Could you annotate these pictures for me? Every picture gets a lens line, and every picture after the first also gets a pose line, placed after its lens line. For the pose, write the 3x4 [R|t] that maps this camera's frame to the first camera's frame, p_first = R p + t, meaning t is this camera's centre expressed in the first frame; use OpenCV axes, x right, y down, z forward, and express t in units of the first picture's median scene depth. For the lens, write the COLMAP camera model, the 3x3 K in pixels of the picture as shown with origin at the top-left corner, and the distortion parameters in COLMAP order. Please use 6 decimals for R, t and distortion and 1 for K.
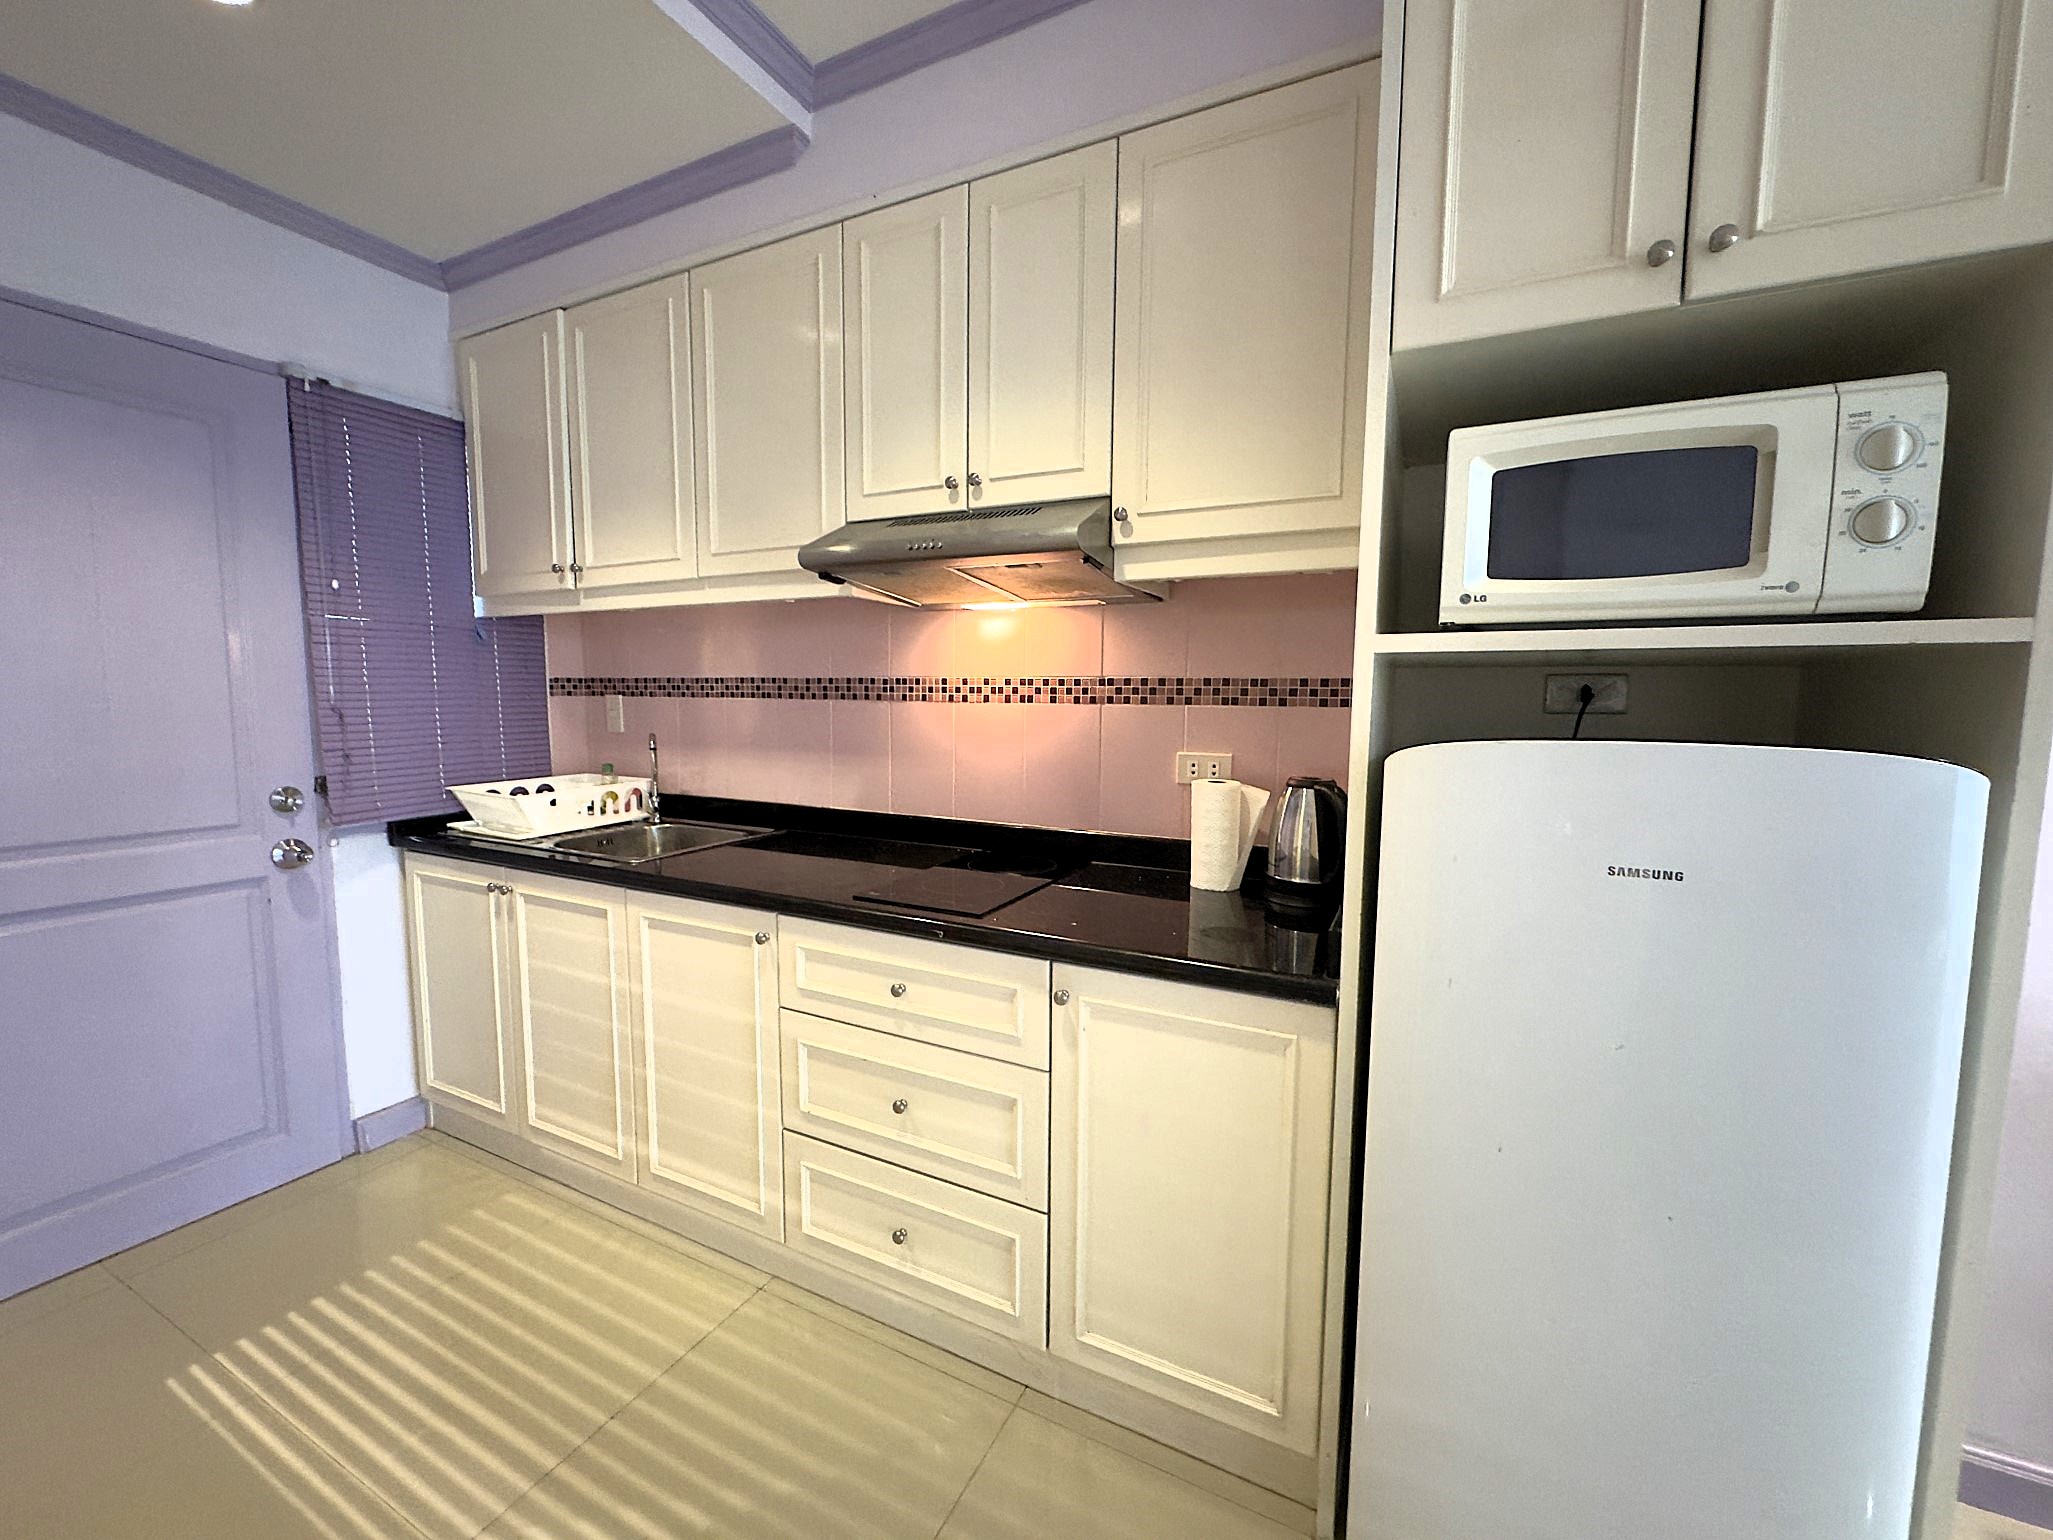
lens RADIAL K [[824.1, 0, 1031.3], [0, 824.1, 769.6], [0, 0, 1]] dist [-0.001390, -0.000108]
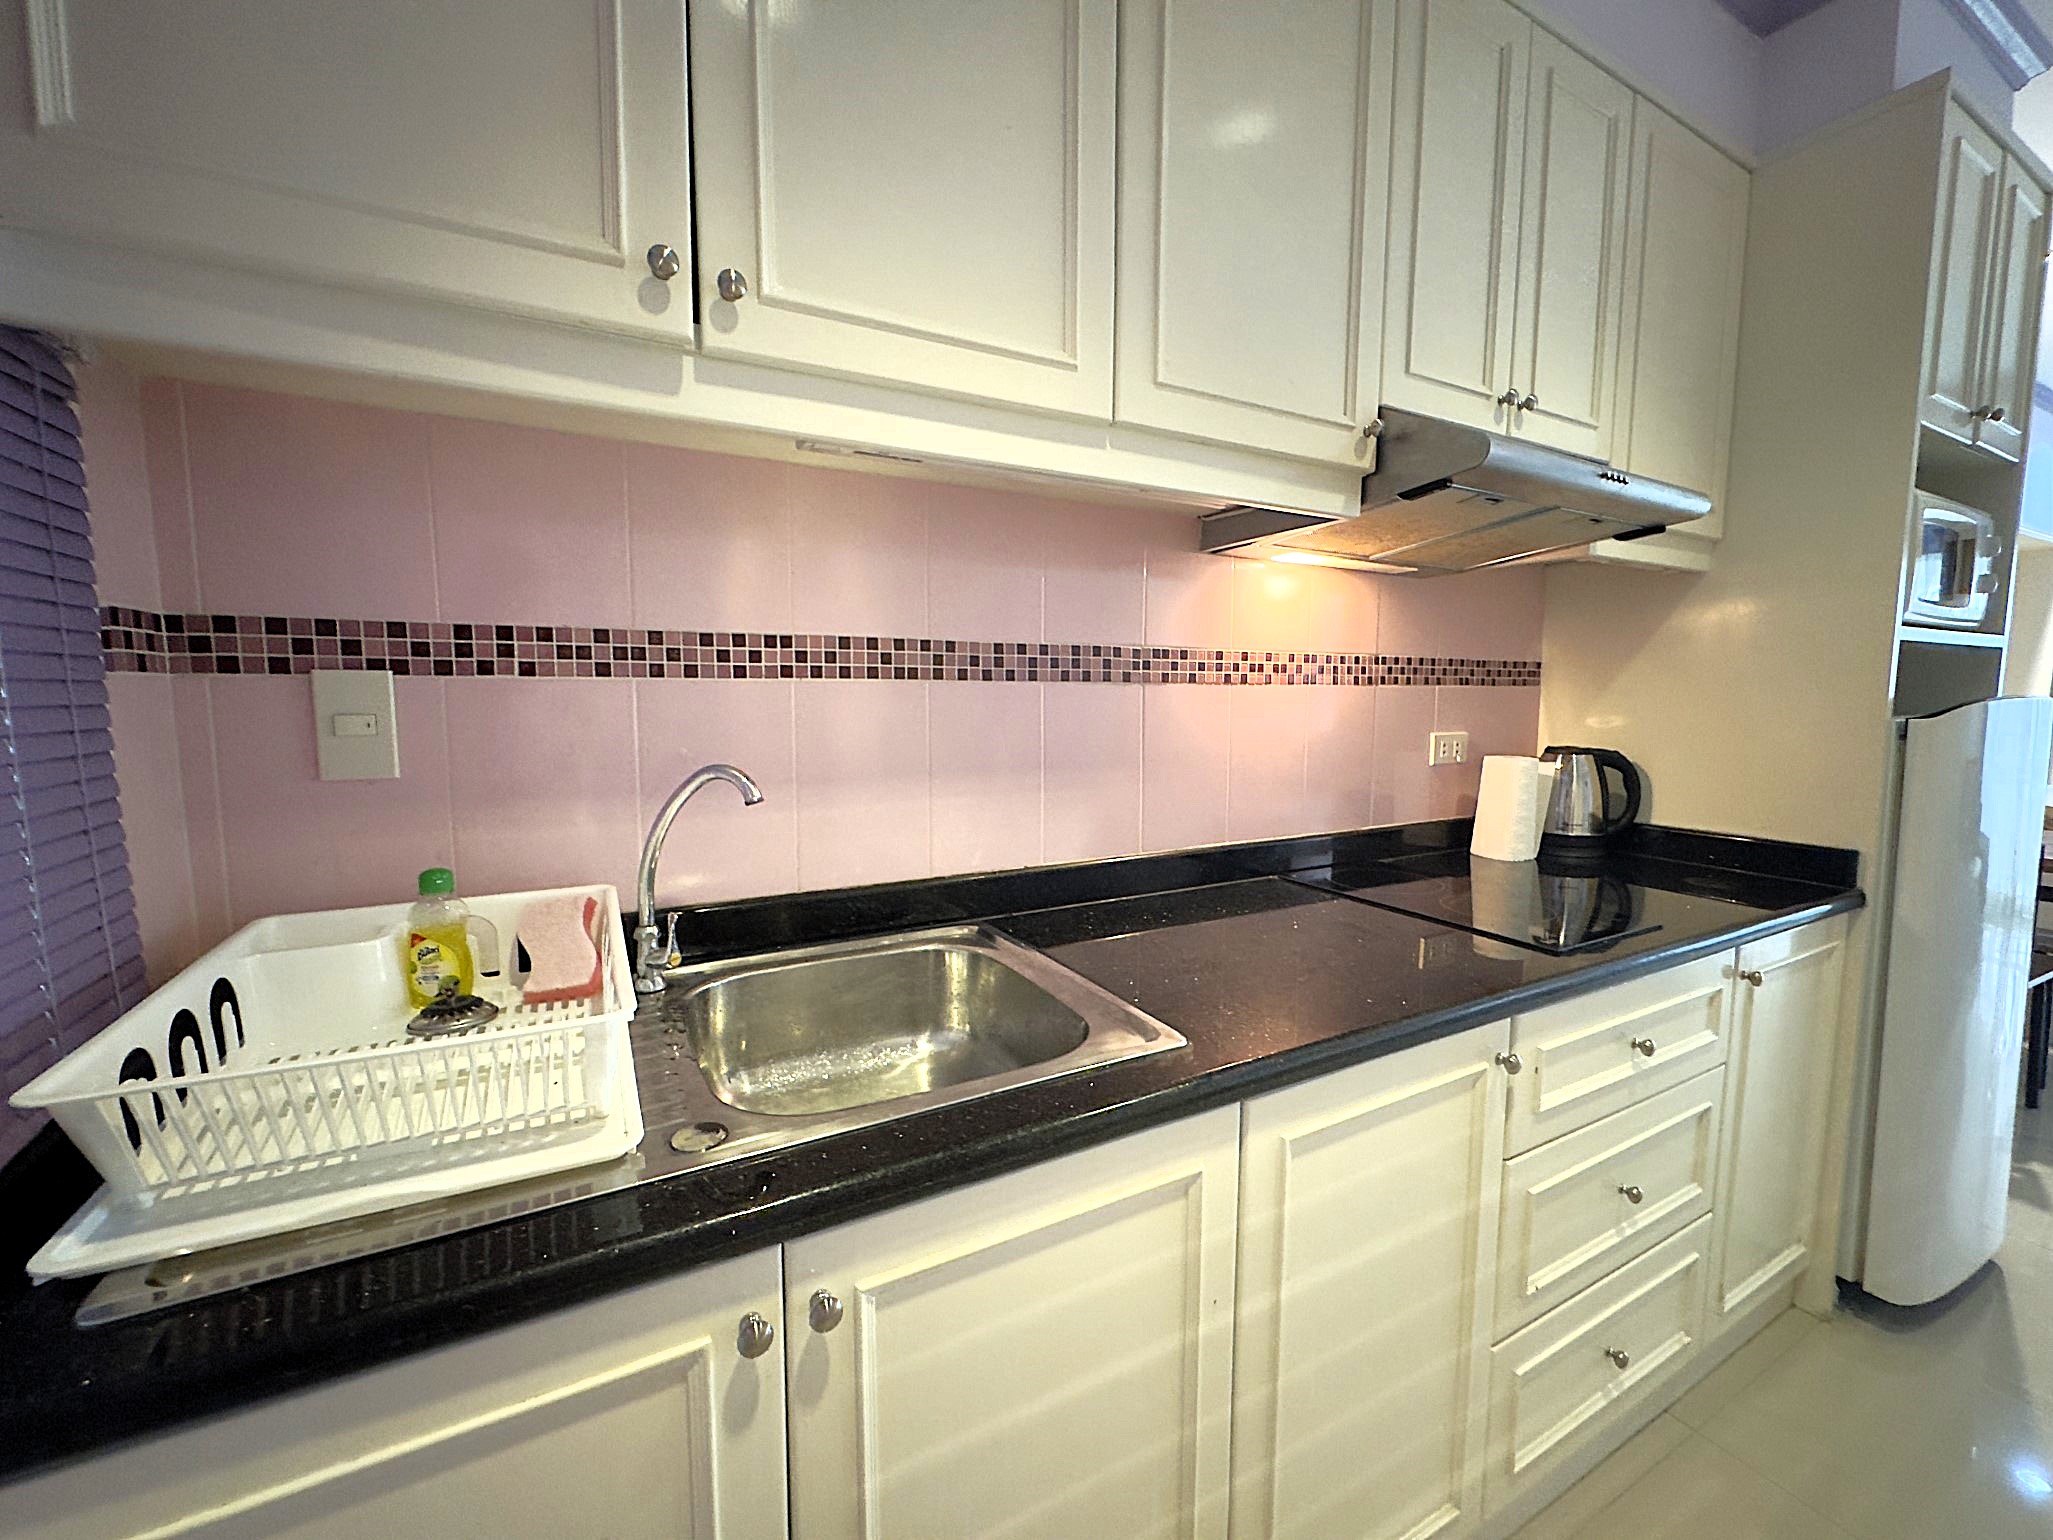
lens RADIAL K [[824.1, 0, 1035.3], [0, 824.1, 777.7], [0, 0, 1]] dist [-0.001390, -0.000108]
pose [[0.556889, -0.093603, 0.825296, -0.793594], [0.080442, 0.995037, 0.058574, -0.056031], [-0.826682, 0.033769, 0.561655, 0.733308]]
